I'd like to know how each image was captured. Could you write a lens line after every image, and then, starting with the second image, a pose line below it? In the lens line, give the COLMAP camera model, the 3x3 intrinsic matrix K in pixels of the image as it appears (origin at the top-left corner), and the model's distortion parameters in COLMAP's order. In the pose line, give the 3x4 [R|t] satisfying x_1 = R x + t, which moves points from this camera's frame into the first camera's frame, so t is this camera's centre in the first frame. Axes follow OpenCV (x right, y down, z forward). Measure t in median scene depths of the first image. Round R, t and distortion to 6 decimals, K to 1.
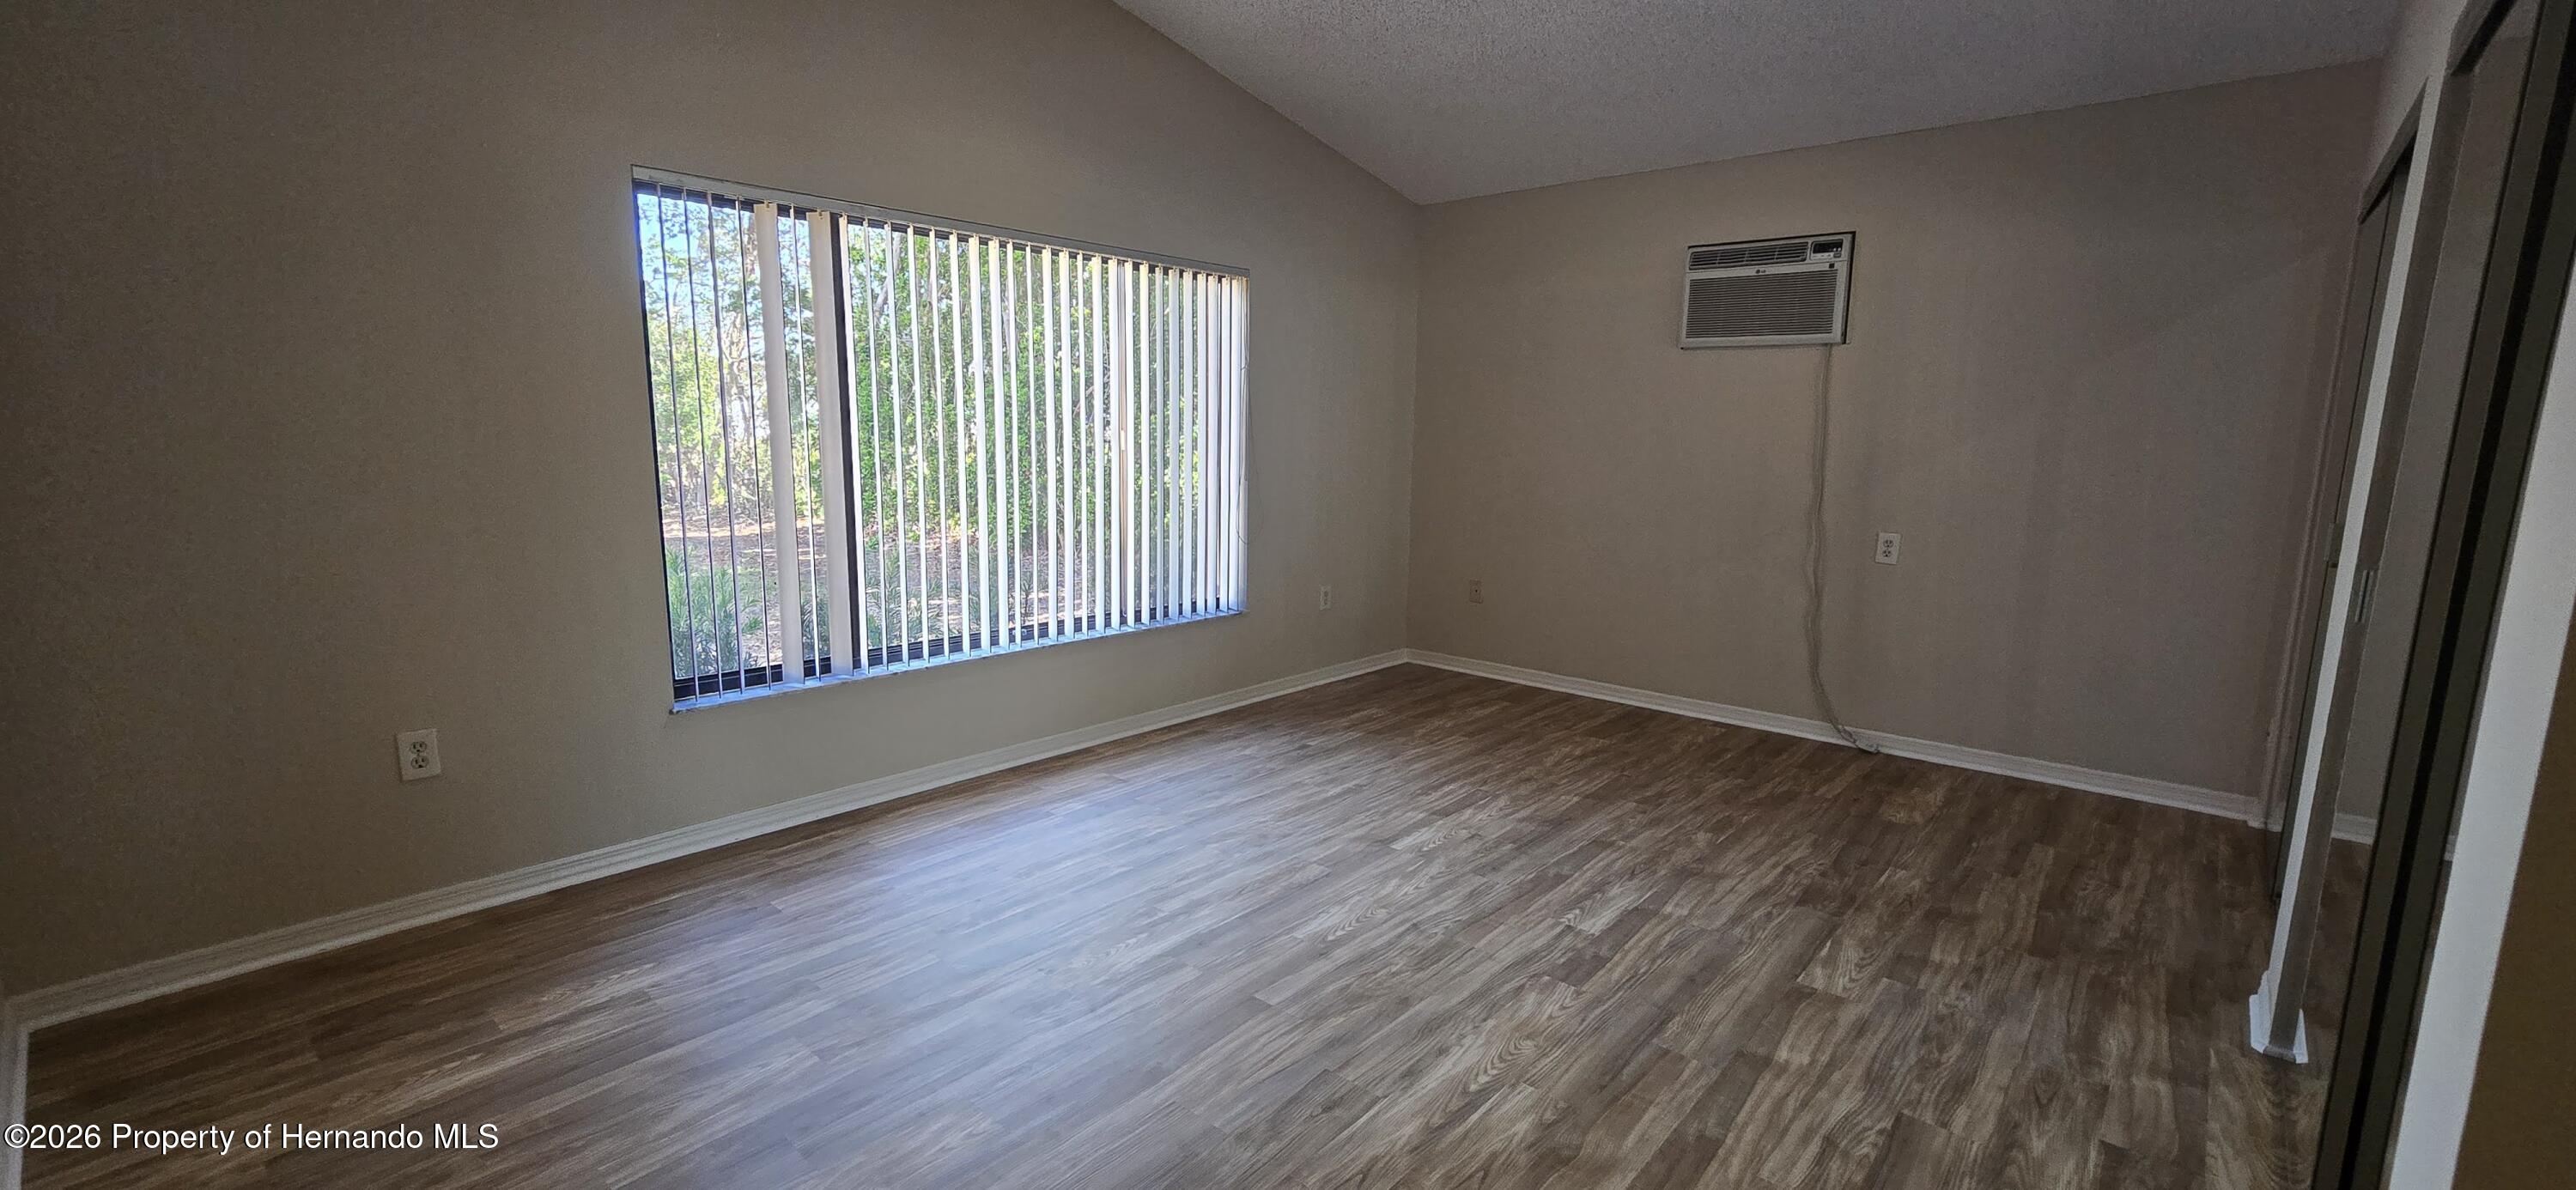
lens RADIAL K [[1055.7, 0, 1295.8], [0, 1055.7, 595.1], [0, 0, 1]] dist [-0.000483, 0.000265]
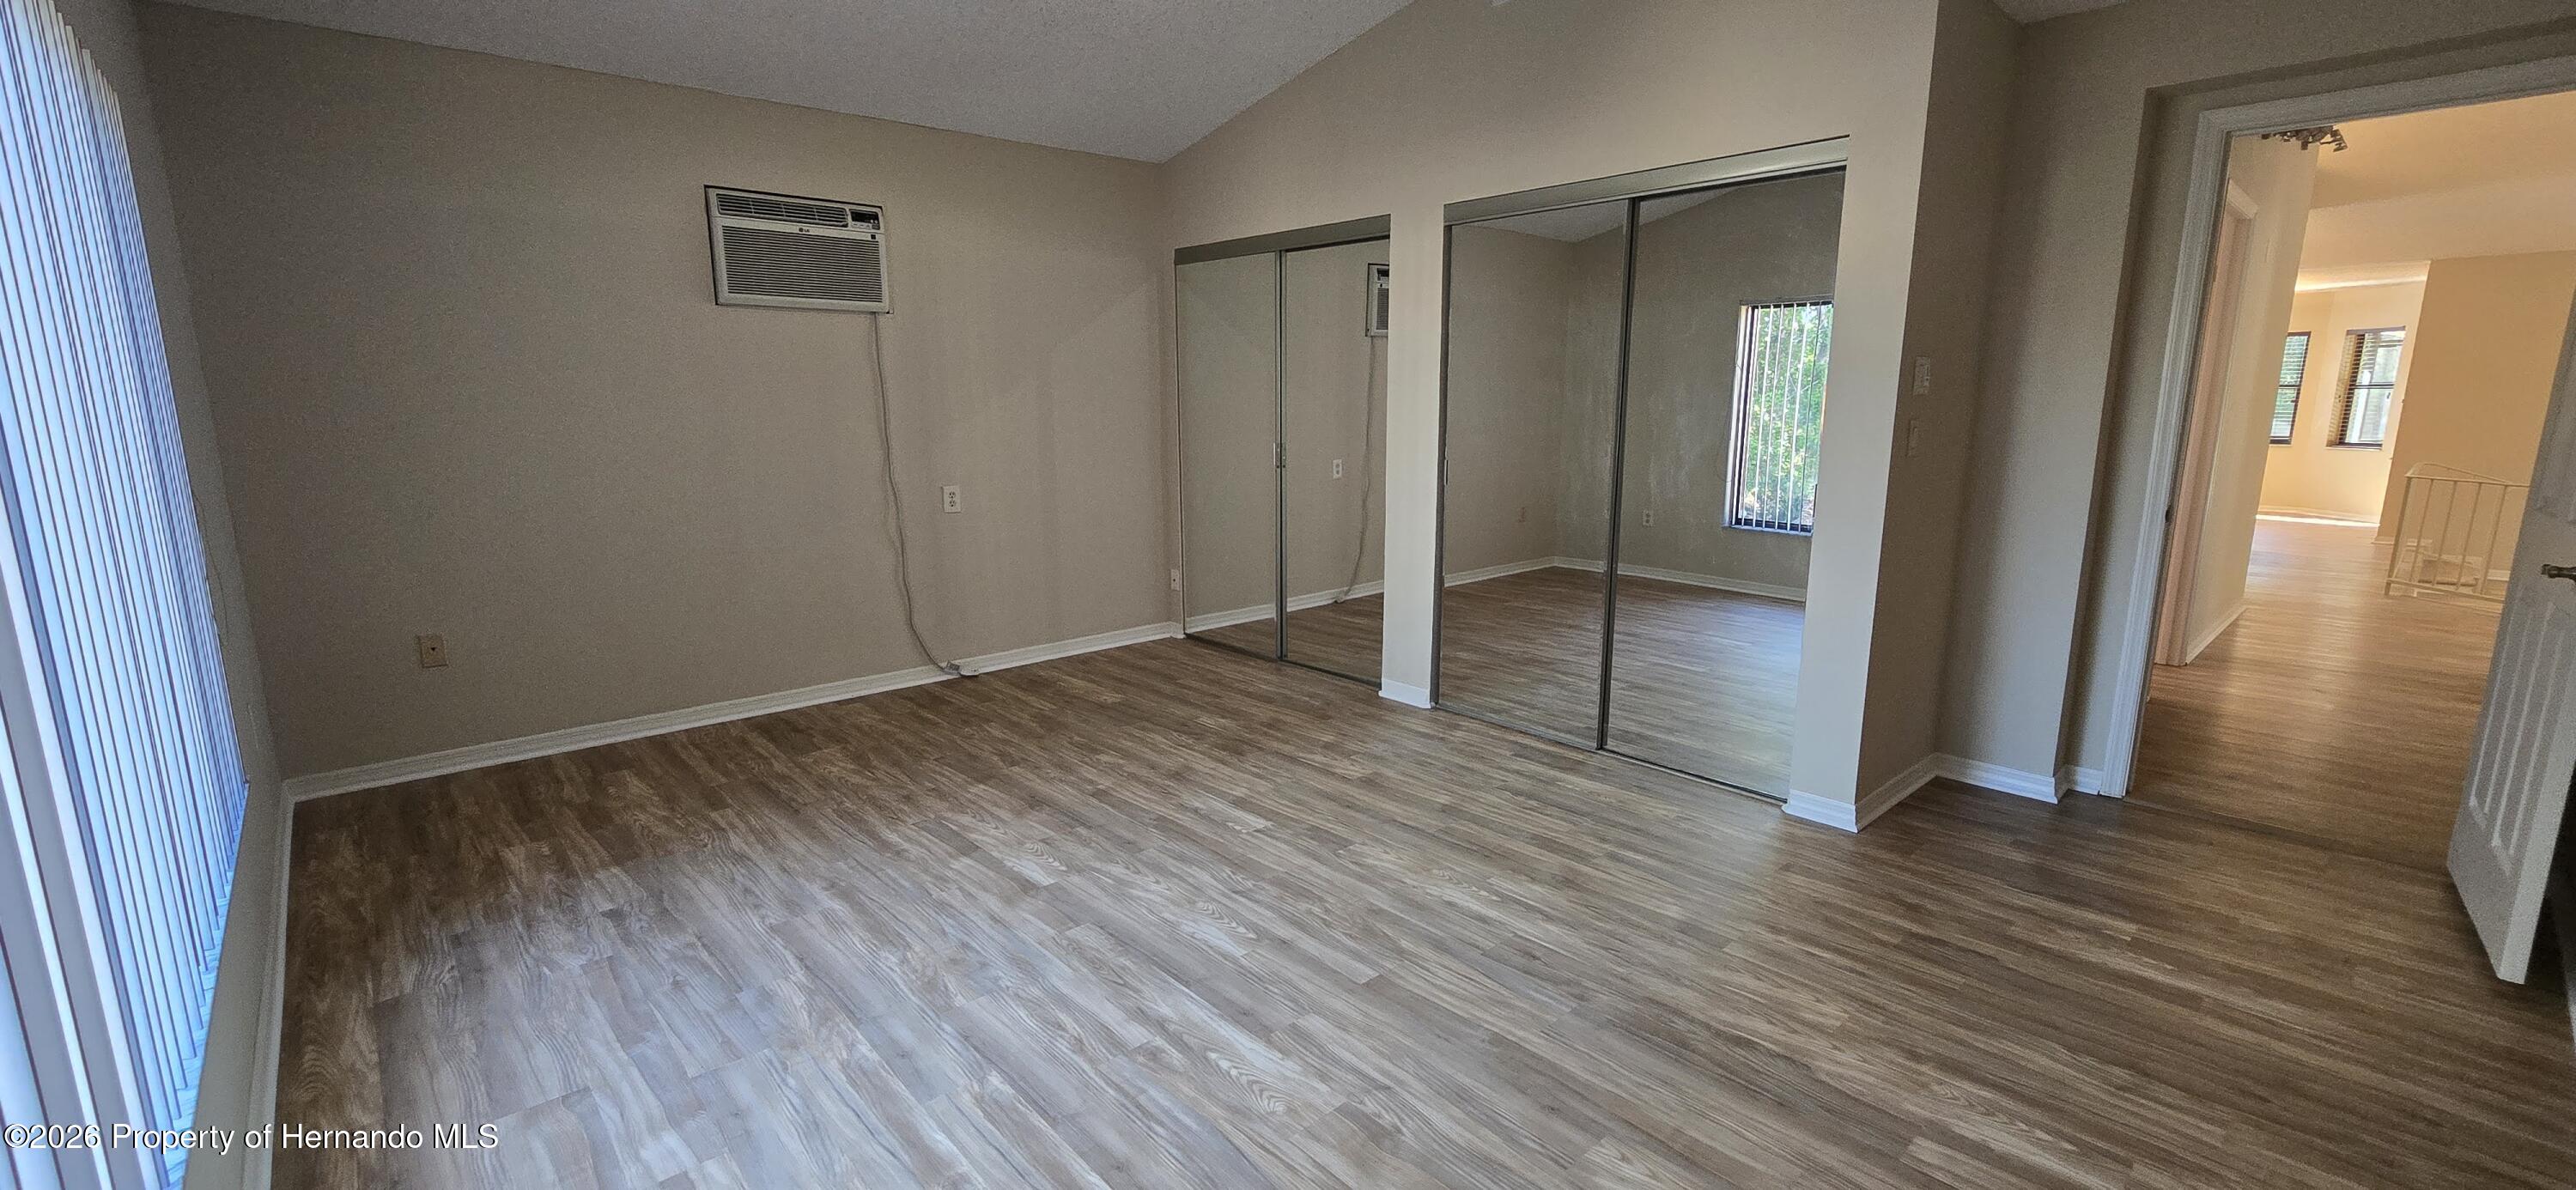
lens RADIAL K [[1055.7, 0, 1296.3], [0, 1055.7, 594.2], [0, 0, 1]] dist [-0.000483, 0.000265]
pose [[0.108047, -0.199275, 0.973969, -0.671698], [0.158209, 0.970666, 0.181048, -0.117178], [-0.981476, 0.134528, 0.136404, 0.627880]]
